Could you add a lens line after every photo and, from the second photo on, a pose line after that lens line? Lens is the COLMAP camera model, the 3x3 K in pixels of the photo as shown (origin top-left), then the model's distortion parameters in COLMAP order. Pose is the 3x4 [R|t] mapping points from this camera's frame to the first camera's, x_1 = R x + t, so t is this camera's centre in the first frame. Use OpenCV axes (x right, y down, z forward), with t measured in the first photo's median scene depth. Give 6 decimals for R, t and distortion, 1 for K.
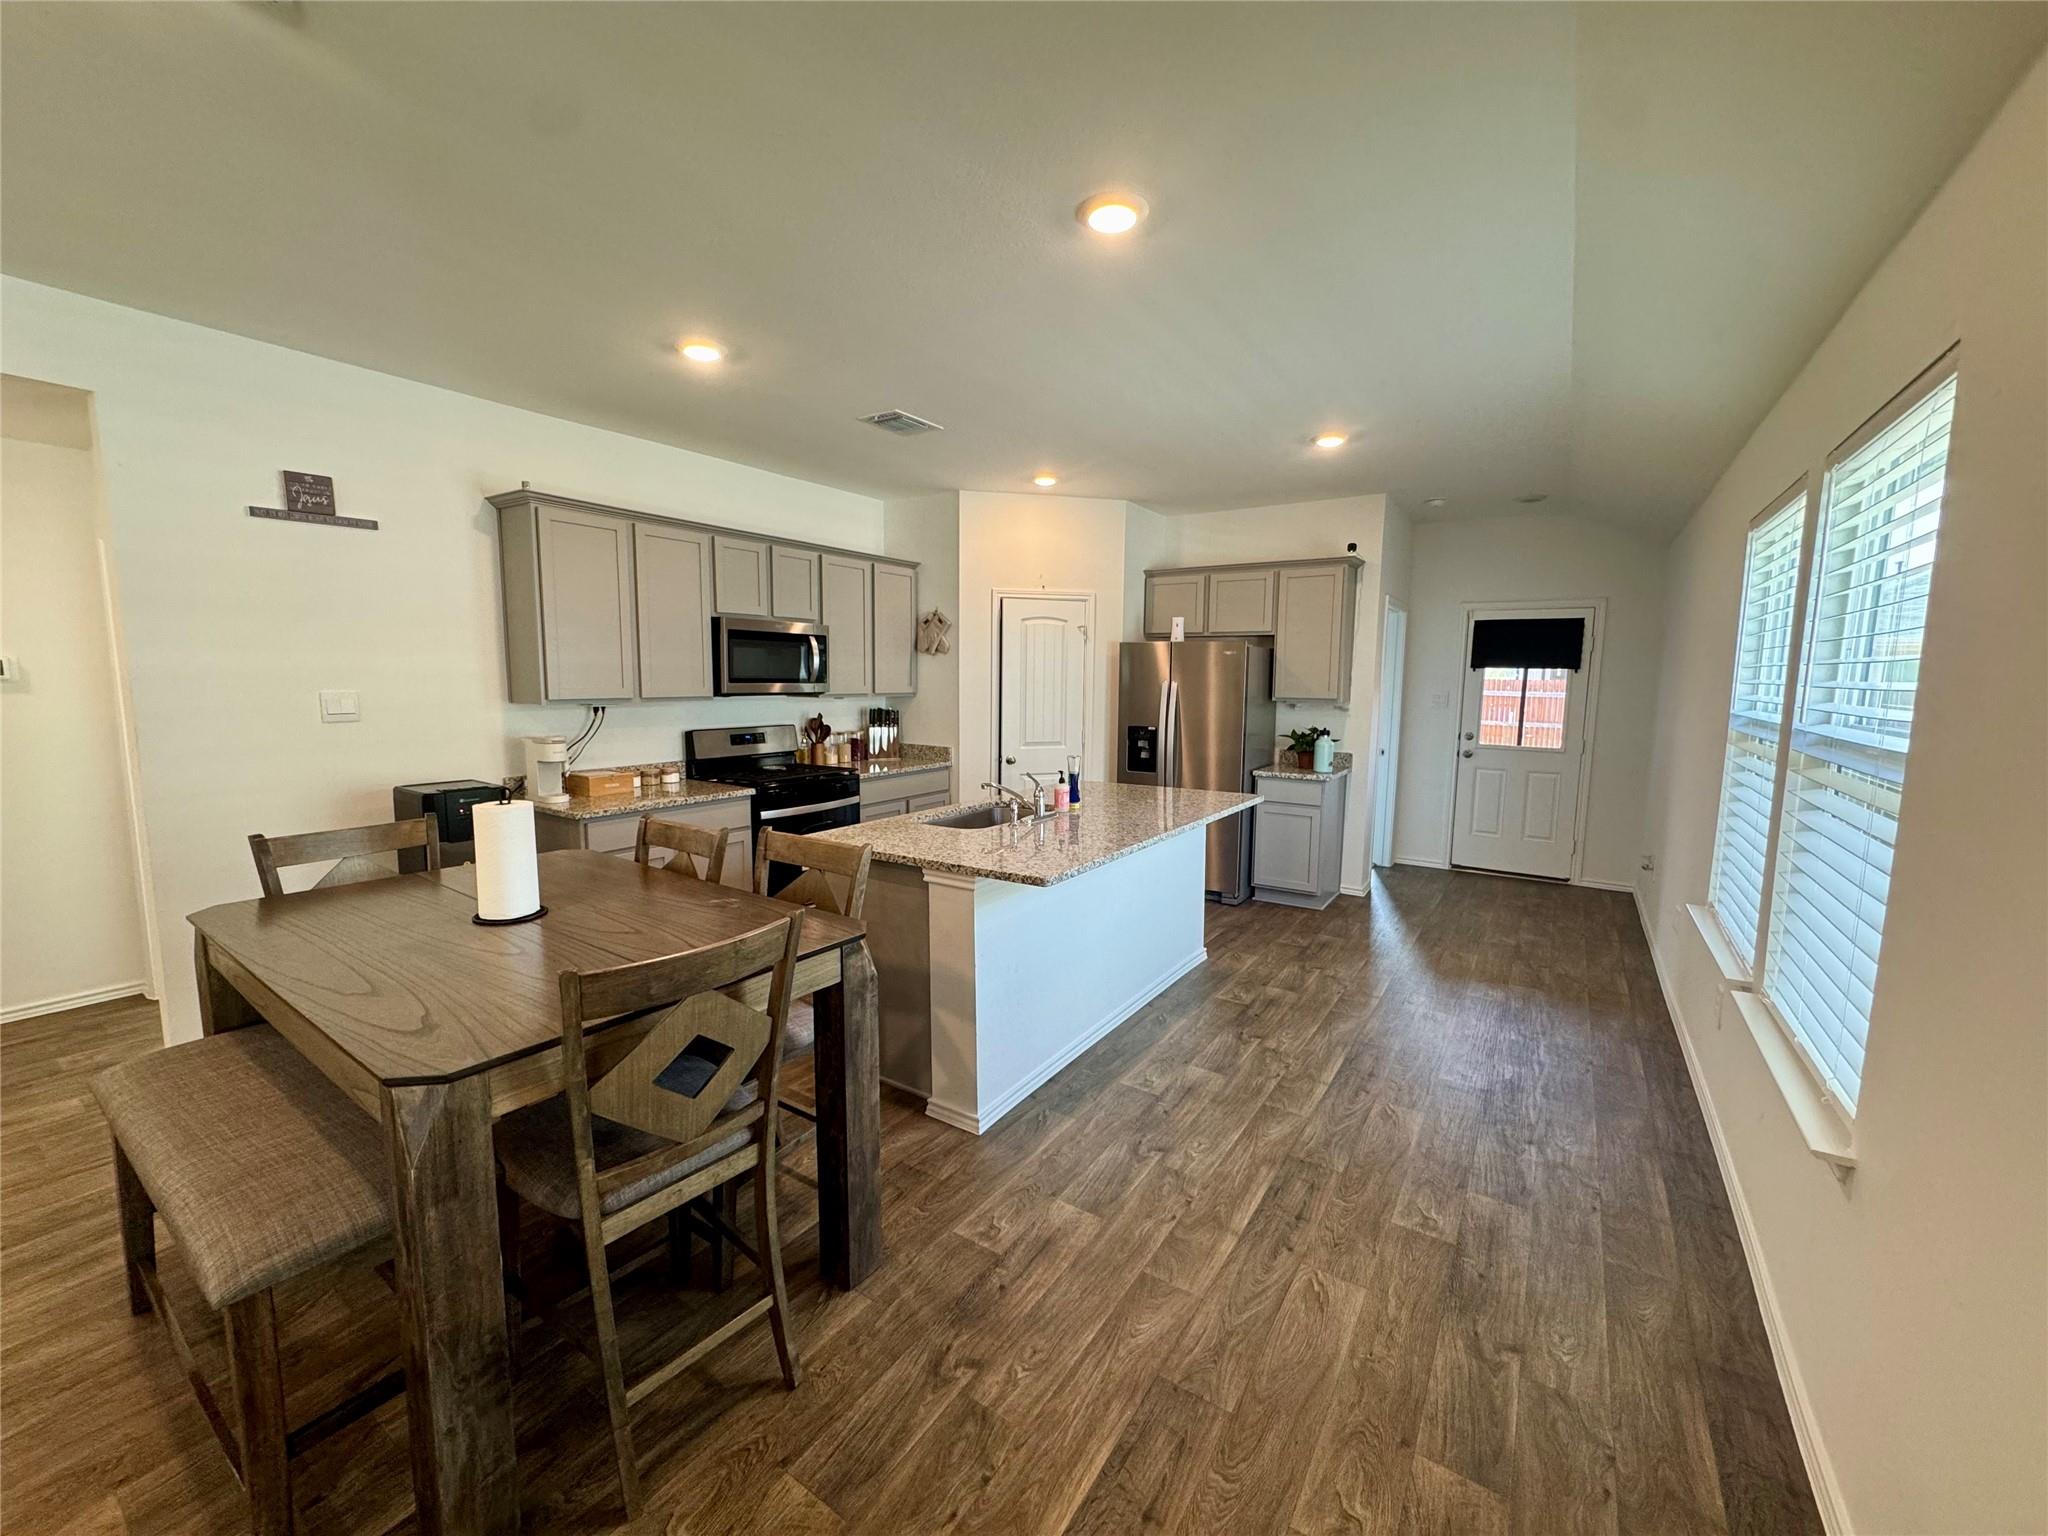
lens RADIAL K [[816.0, 0, 1026.1], [0, 816.0, 766.6], [0, 0, 1]] dist [-0.004477, 0.000551]
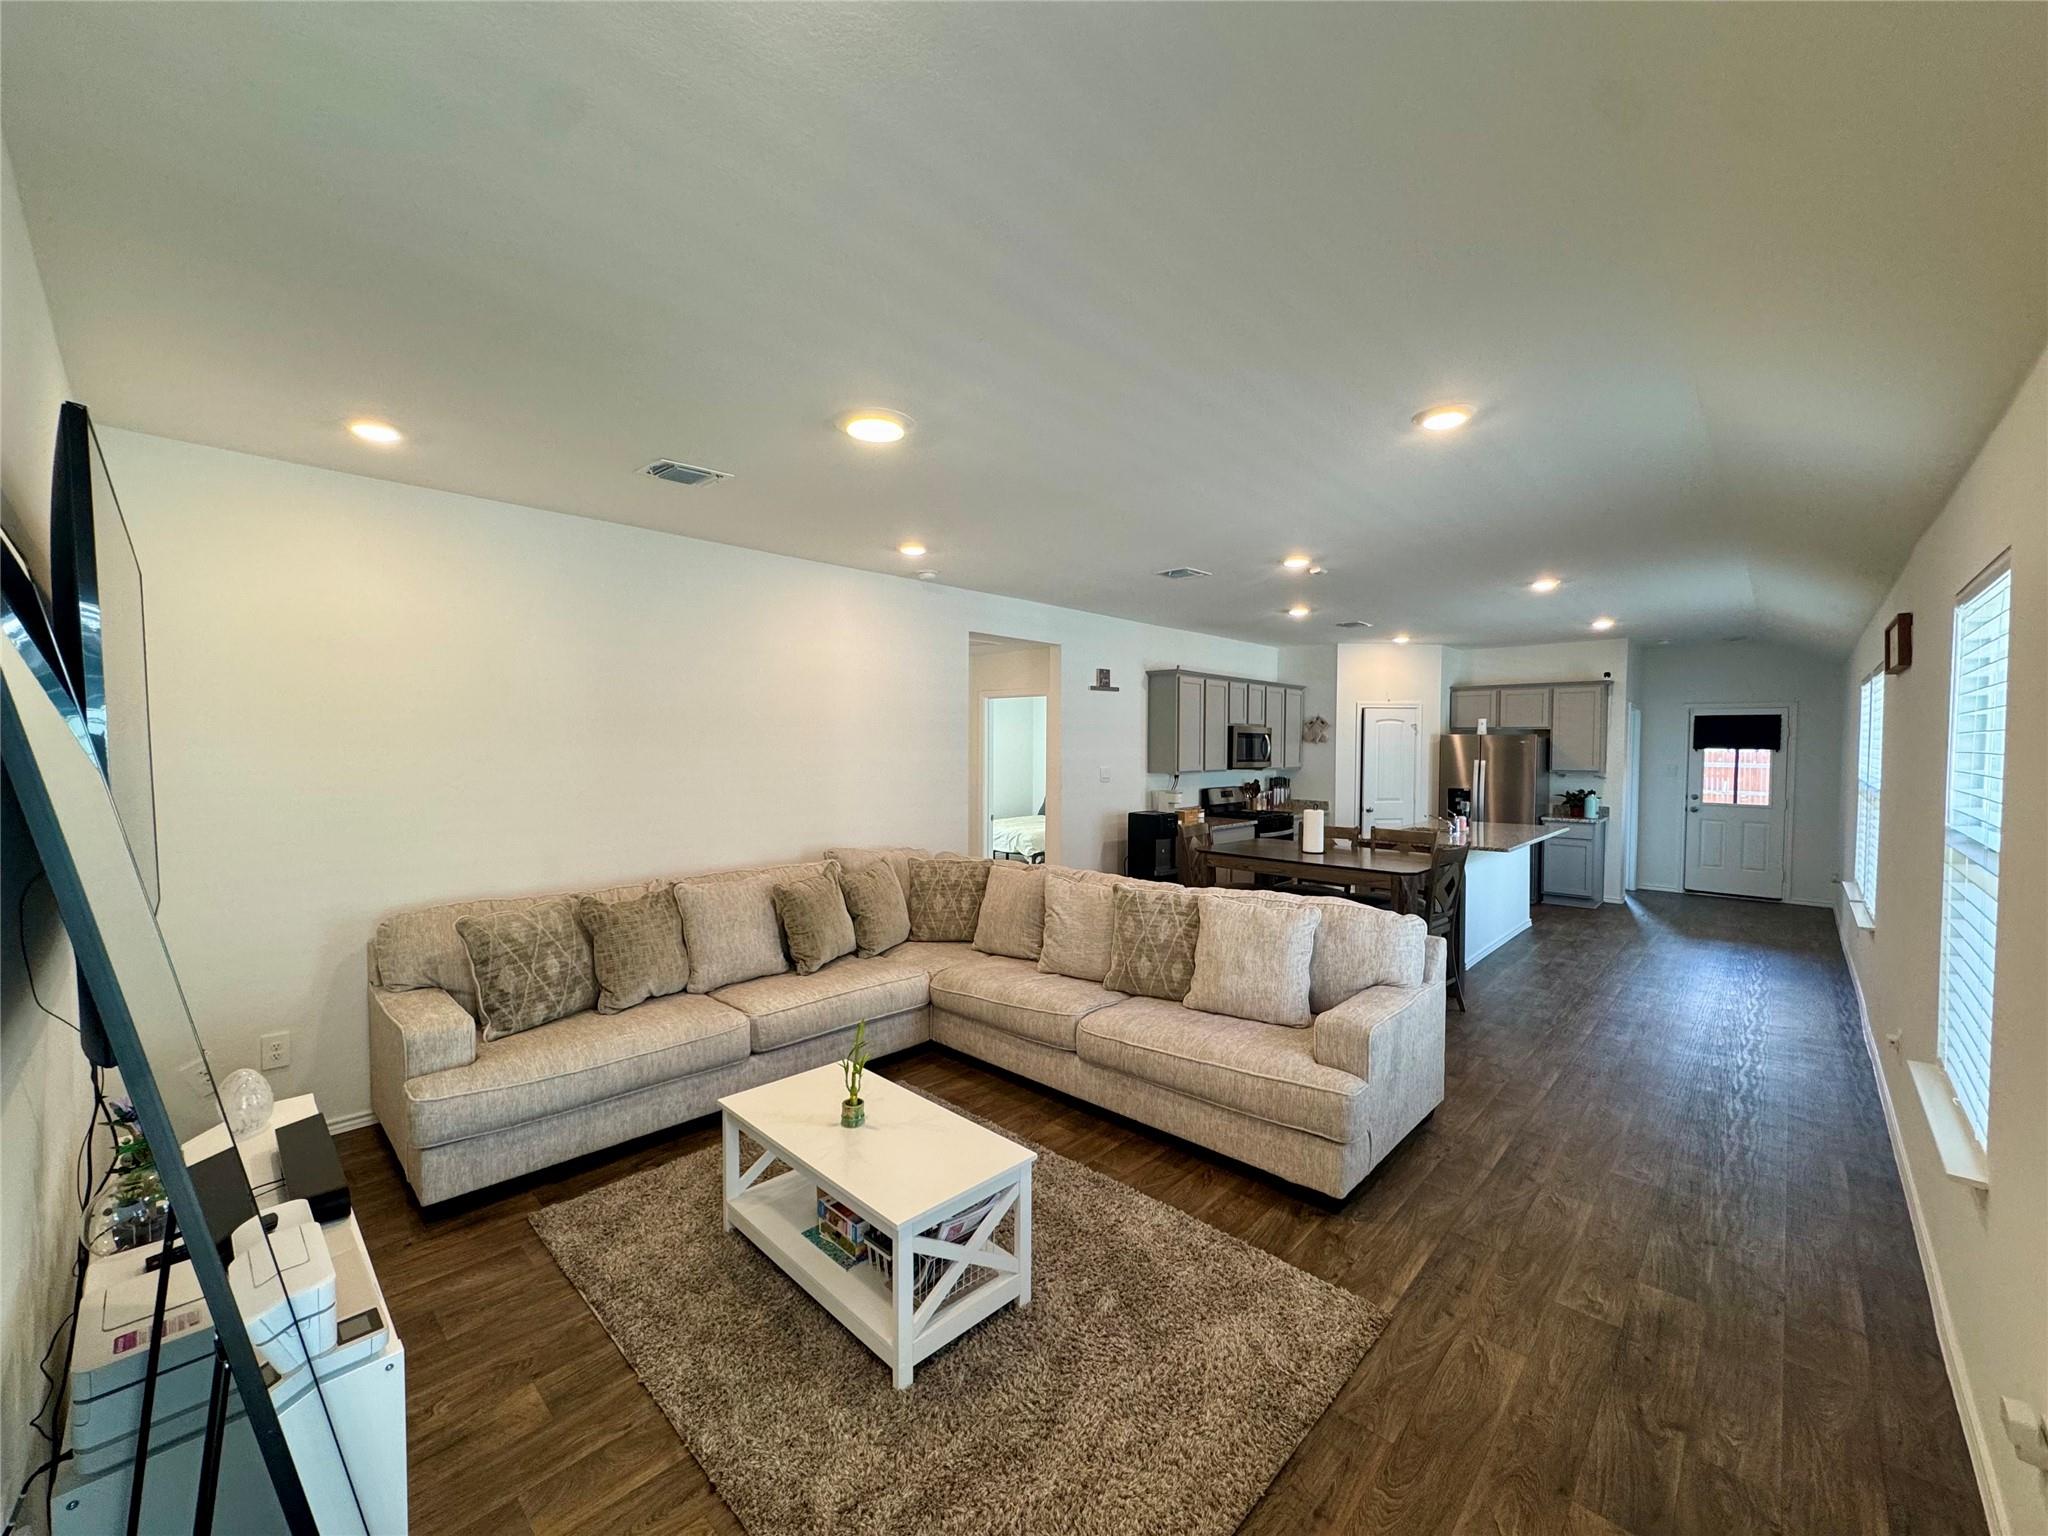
lens RADIAL K [[816.0, 0, 1026.1], [0, 816.0, 766.6], [0, 0, 1]] dist [-0.004477, 0.000551]
pose [[0.985216, -0.000840, -0.171316, -0.406649], [-0.013997, 0.996250, -0.085380, 0.053317], [0.170745, 0.086516, 0.981510, -0.669935]]
